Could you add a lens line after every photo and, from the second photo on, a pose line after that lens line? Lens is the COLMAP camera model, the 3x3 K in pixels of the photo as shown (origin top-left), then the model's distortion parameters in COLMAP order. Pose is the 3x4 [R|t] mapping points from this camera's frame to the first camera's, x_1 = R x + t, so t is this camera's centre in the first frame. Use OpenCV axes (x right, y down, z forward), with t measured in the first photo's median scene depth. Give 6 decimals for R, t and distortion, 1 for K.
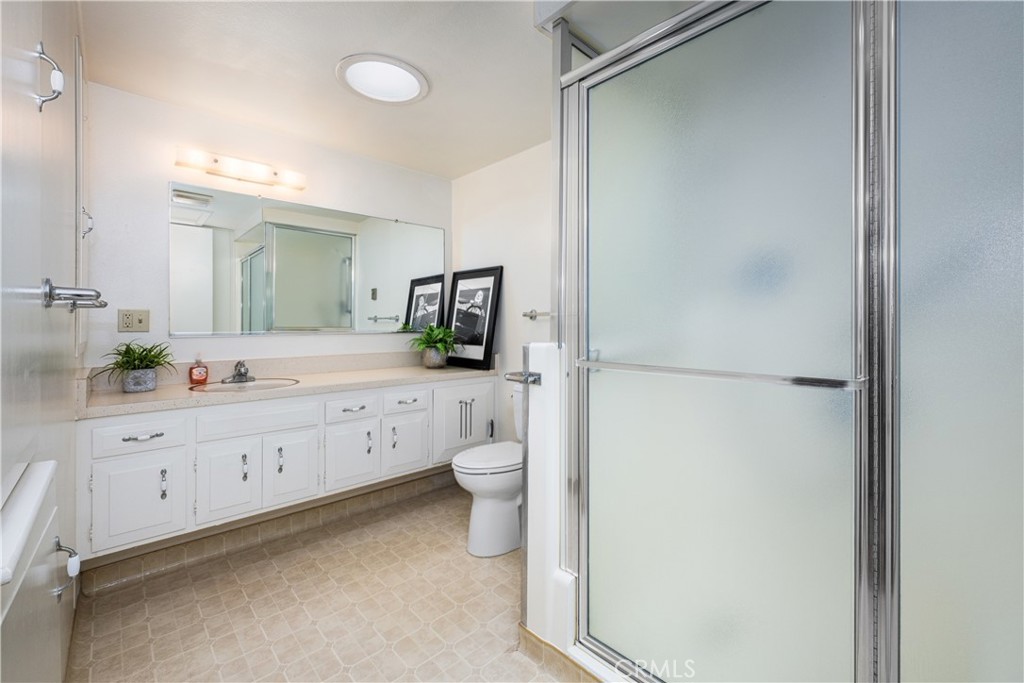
lens RADIAL K [[432.4, 0, 512.4], [0, 432.4, 298.4], [0, 0, 1]] dist [0.001372, 0.000197]
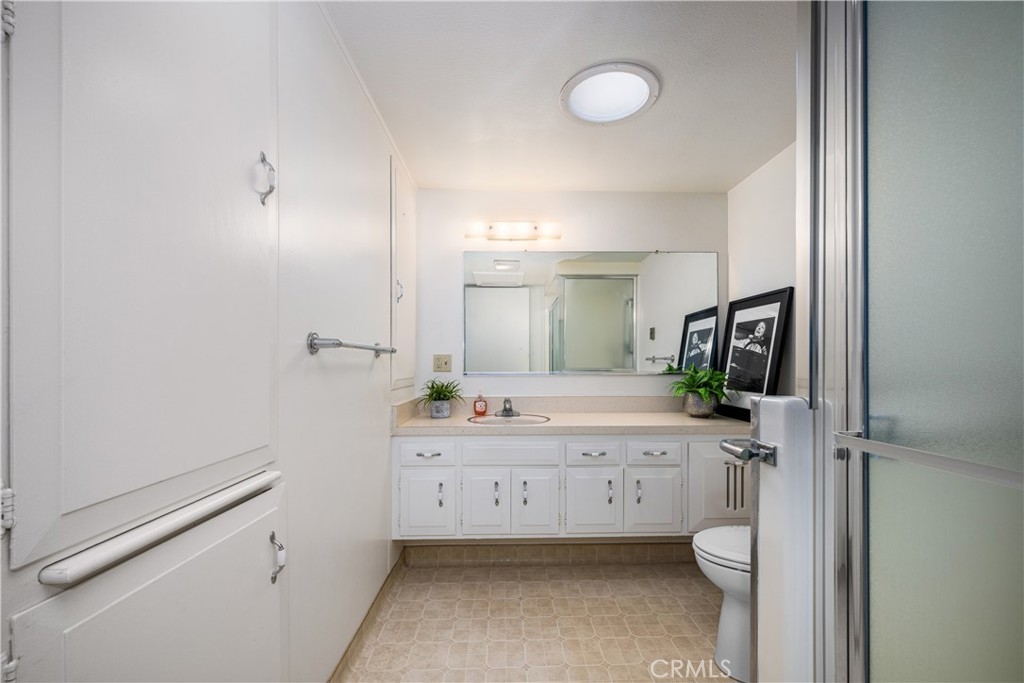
lens RADIAL K [[414.6, 0, 514.5], [0, 414.6, 349.6], [0, 0, 1]] dist [-0.000283, 0.000004]
pose [[0.750395, -0.025719, -0.660489, 0.102830], [0.041745, 0.999092, 0.008523, 0.008488], [0.659670, -0.033968, 0.750787, 0.181118]]
